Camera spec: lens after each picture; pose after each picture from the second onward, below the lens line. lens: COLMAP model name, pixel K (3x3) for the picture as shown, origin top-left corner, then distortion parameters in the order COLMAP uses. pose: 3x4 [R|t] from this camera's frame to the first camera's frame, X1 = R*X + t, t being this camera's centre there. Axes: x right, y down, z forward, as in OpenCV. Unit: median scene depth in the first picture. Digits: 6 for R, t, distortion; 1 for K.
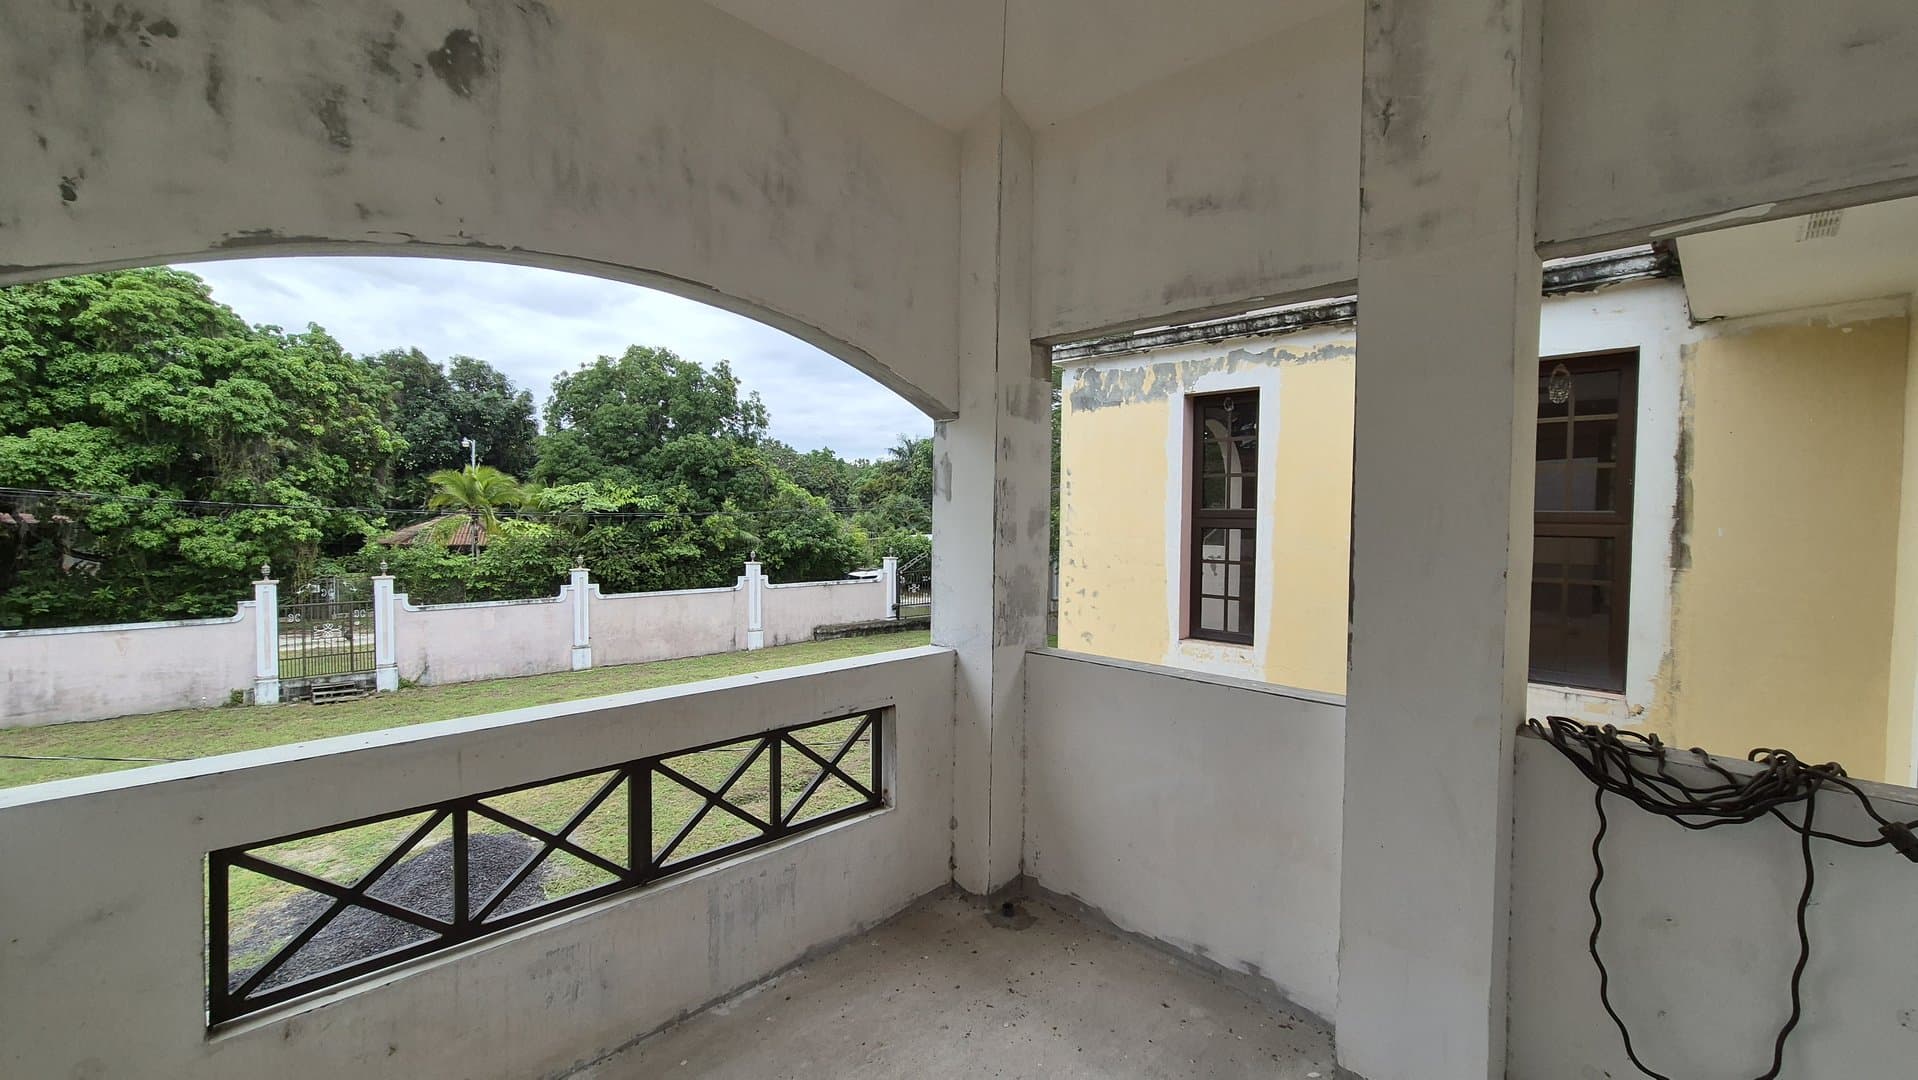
lens RADIAL K [[785.9, 0, 964.5], [0, 785.9, 539.5], [0, 0, 1]] dist [-0.000109, 0.000550]
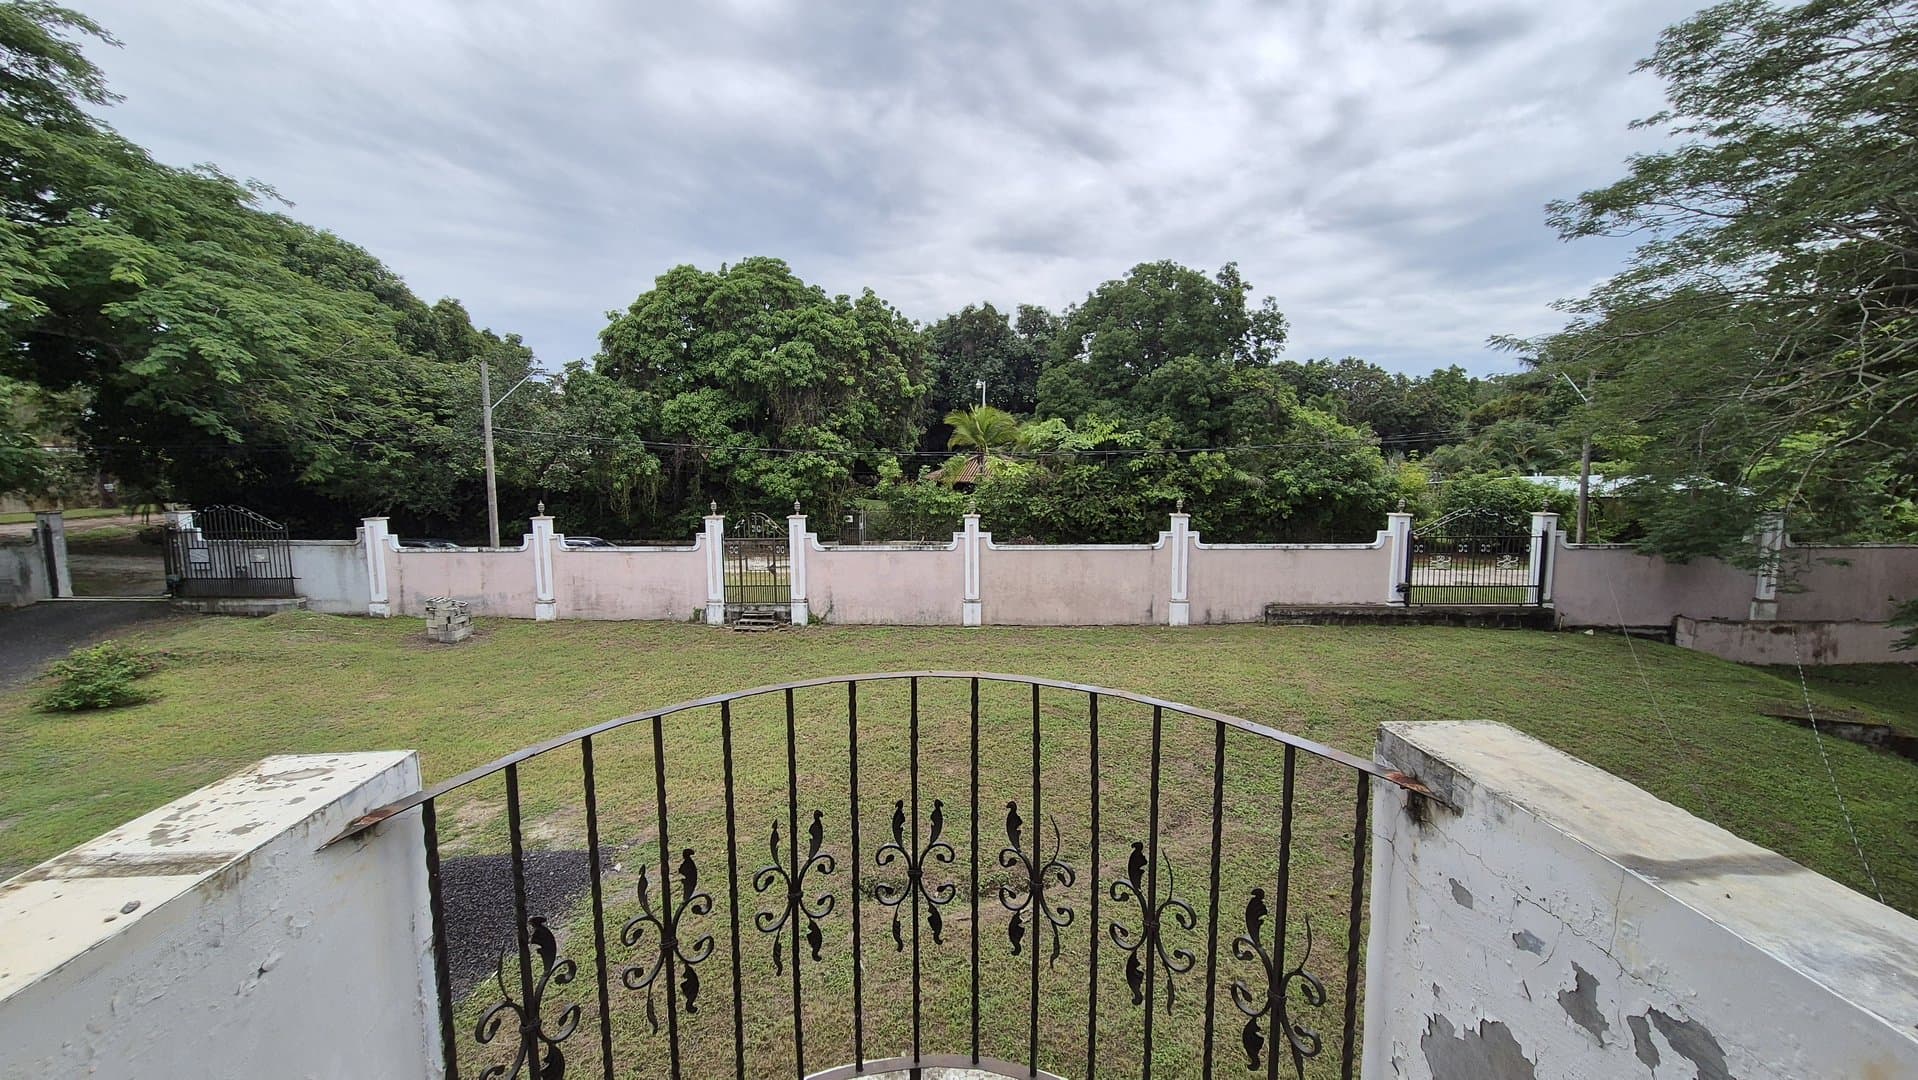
lens RADIAL K [[785.9, 0, 964.5], [0, 785.9, 539.5], [0, 0, 1]] dist [-0.000109, 0.000550]
pose [[0.736133, 0.066983, -0.673514, 0.093958], [-0.010931, 0.996138, 0.087121, -0.010900], [0.676749, -0.056770, 0.734022, 0.272493]]
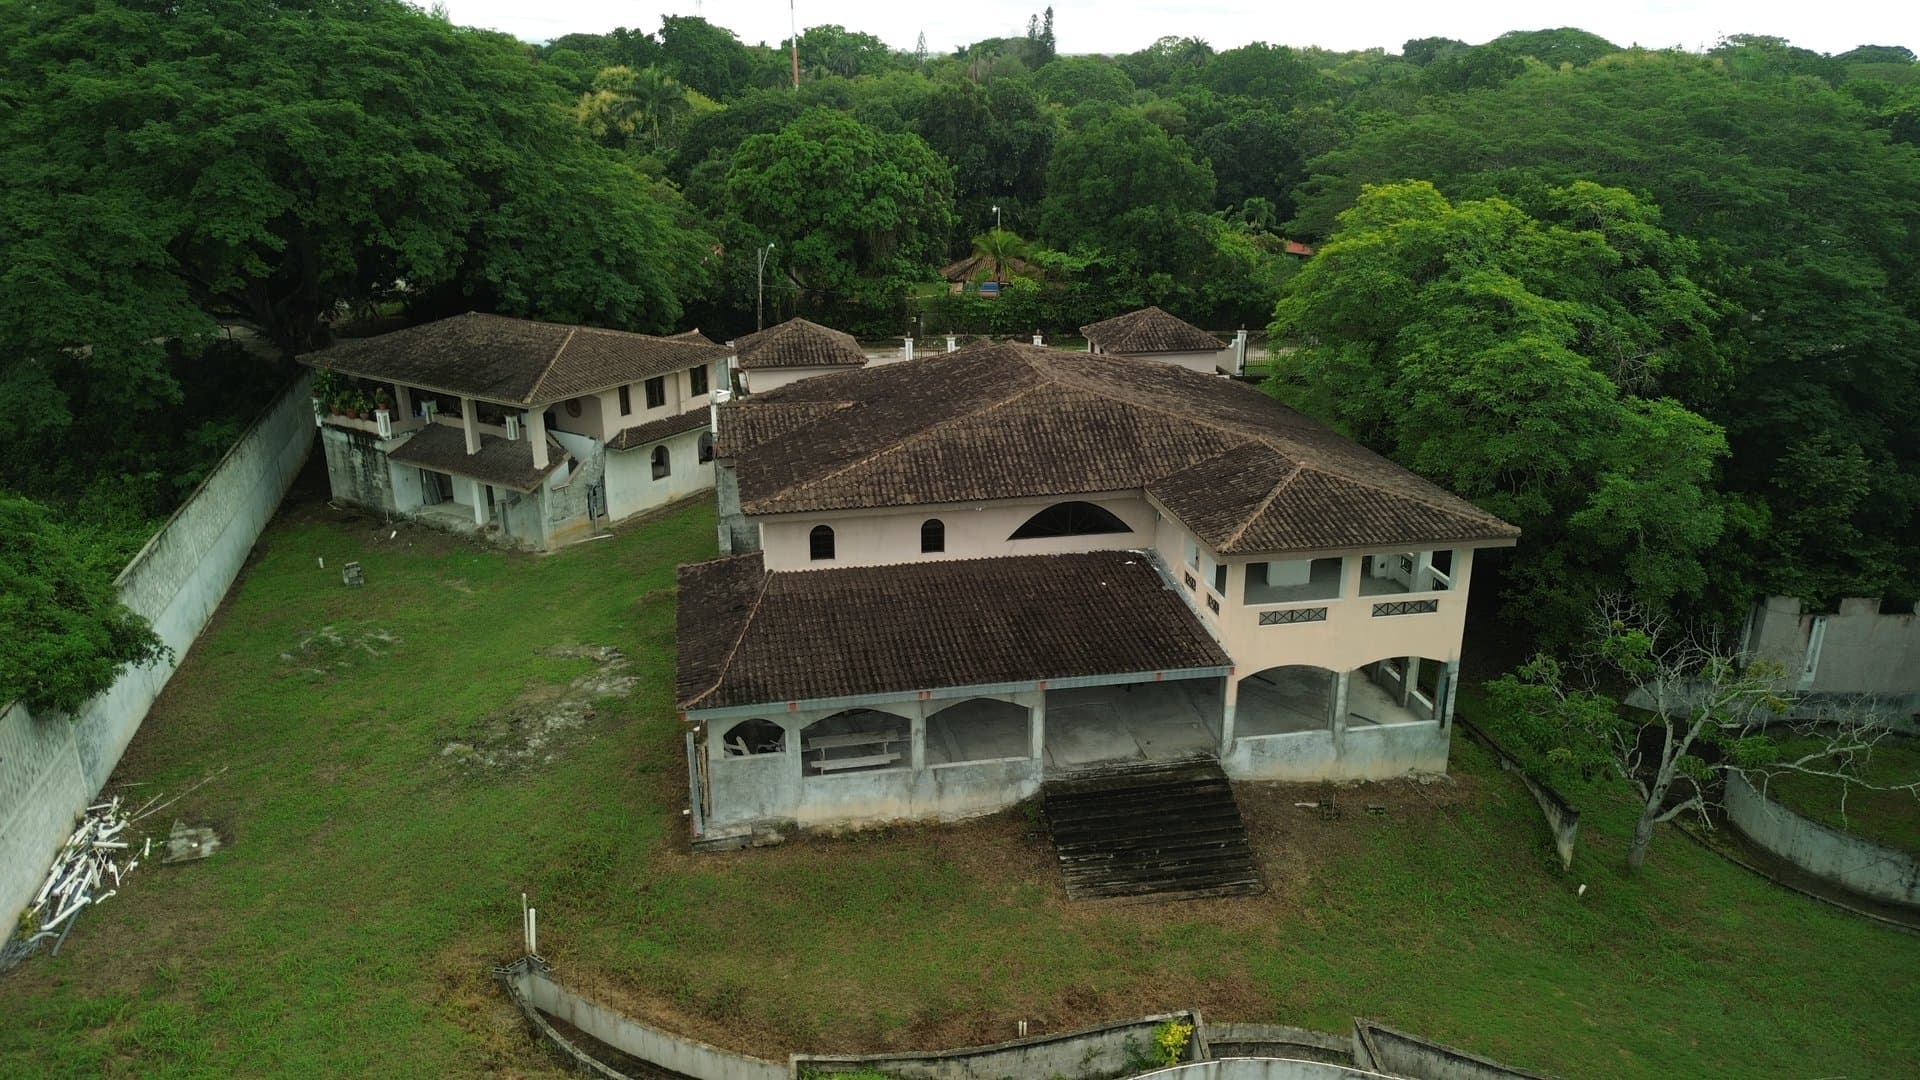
lens RADIAL K [[1350.4, 0, 975.0], [0, 1350.4, 534.9], [0, 0, 1]] dist [0.082783, -0.100793]
pose [[0.823698, 0.175295, -0.539253, 0.955563], [-0.012961, 0.956587, 0.291160, -0.356682], [0.566881, -0.232838, 0.790210, -1.369290]]
